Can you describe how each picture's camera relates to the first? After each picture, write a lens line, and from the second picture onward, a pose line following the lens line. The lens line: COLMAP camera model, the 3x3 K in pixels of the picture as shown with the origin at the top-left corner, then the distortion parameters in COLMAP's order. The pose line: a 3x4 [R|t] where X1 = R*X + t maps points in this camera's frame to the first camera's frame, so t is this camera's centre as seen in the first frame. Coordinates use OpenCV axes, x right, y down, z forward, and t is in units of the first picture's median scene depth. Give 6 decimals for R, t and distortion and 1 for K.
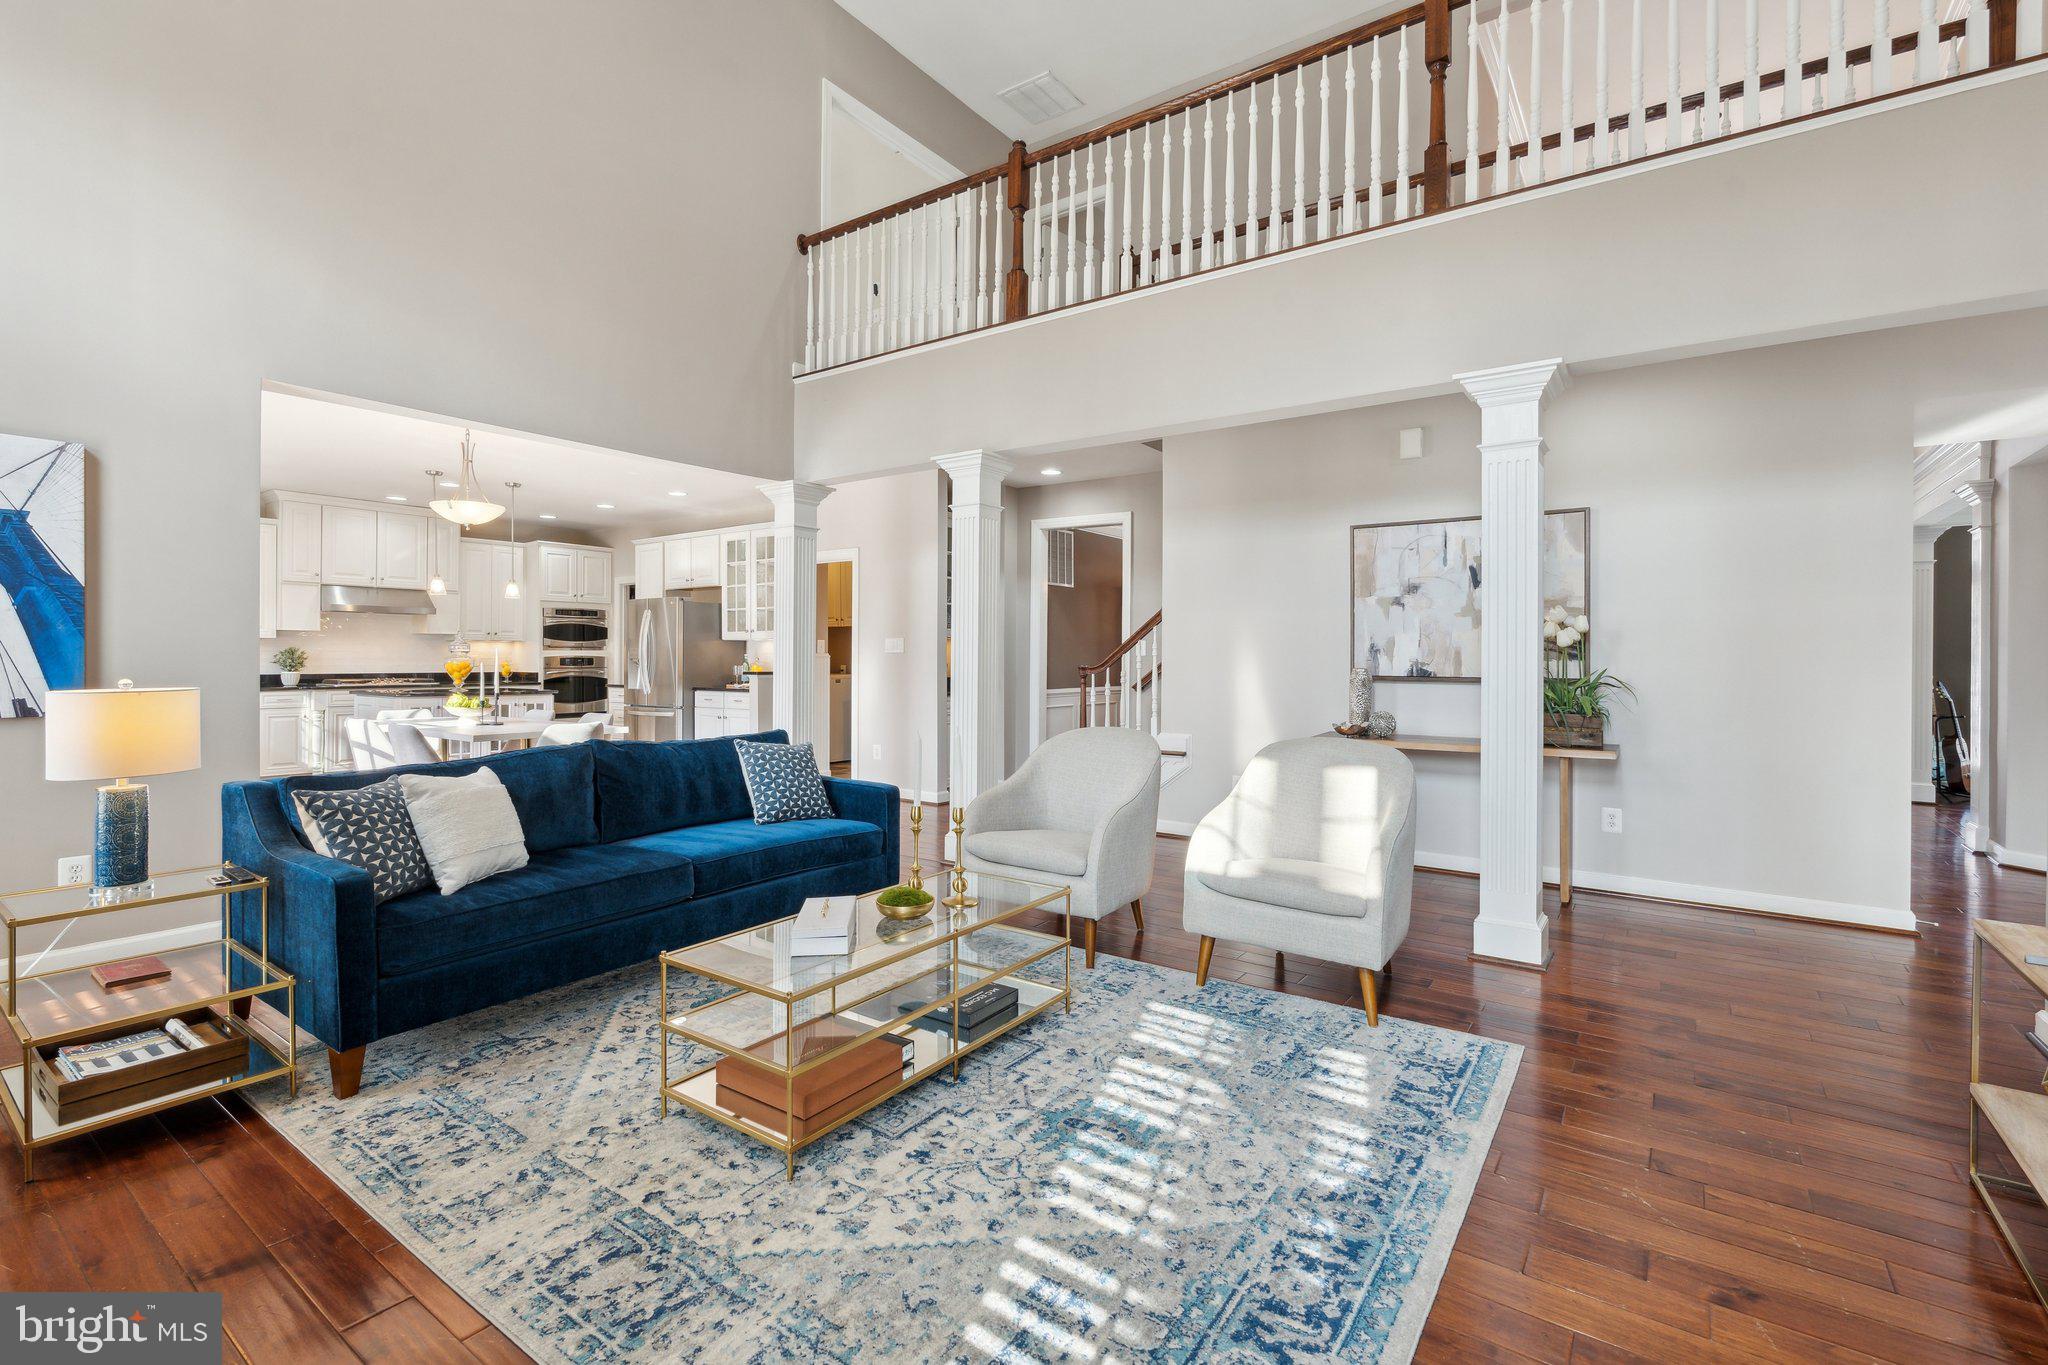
lens RADIAL K [[910.5, 0, 1022.8], [0, 910.5, 663.1], [0, 0, 1]] dist [-0.004027, -0.000488]
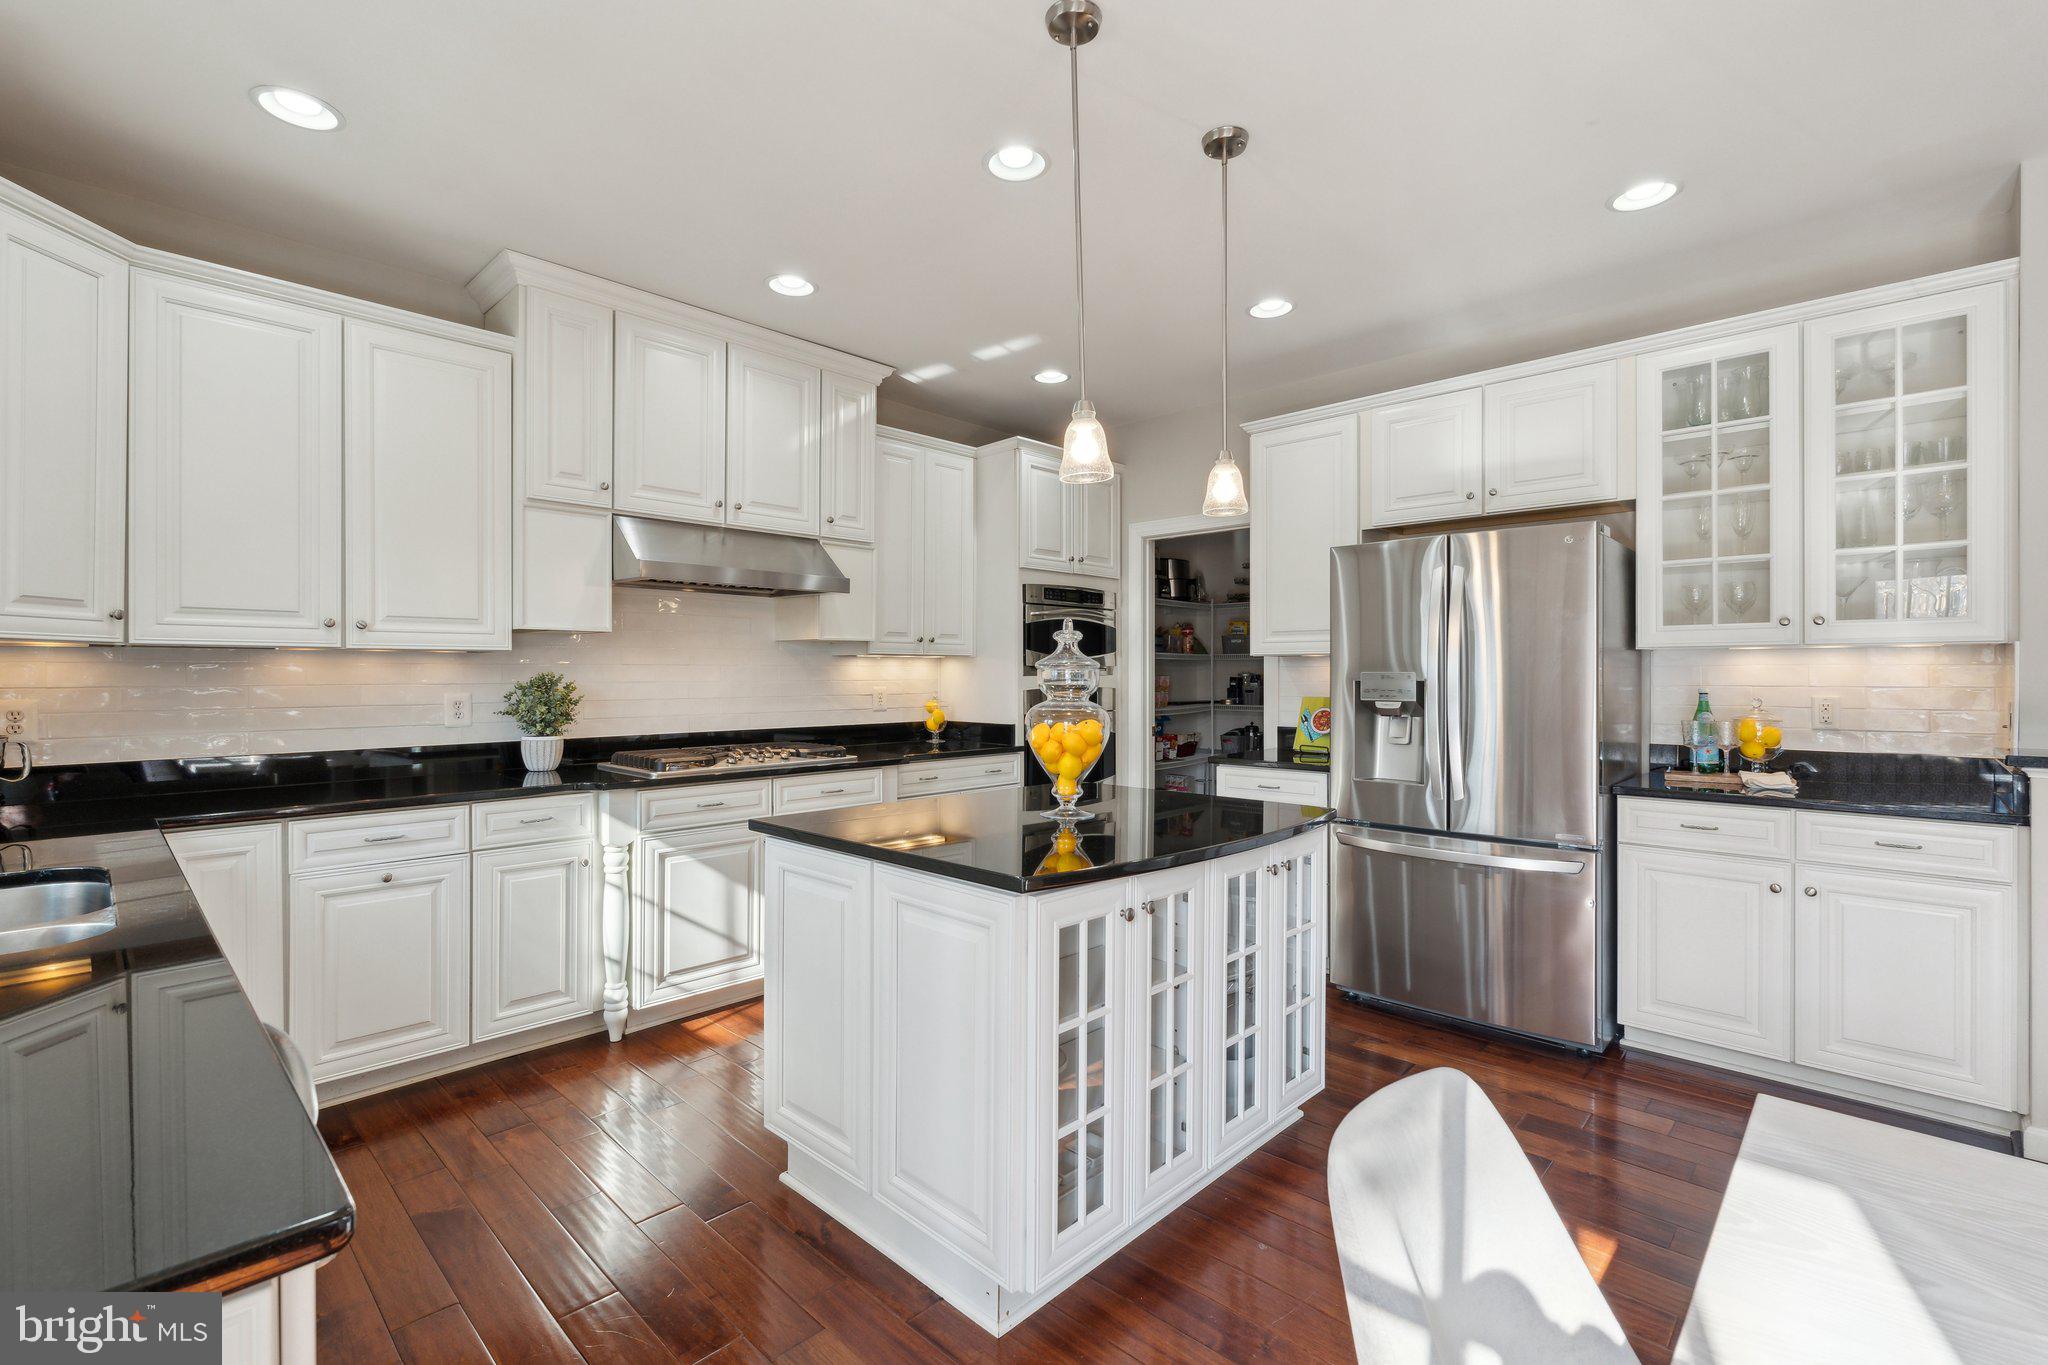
lens RADIAL K [[909.2, 0, 1022.4], [0, 909.2, 671.5], [0, 0, 1]] dist [-0.001442, -0.000106]
pose [[0.990404, -0.003390, -0.138164, -0.548844], [0.002342, 0.999967, -0.007750, -0.015141], [0.138186, 0.007353, 0.990379, 0.641470]]
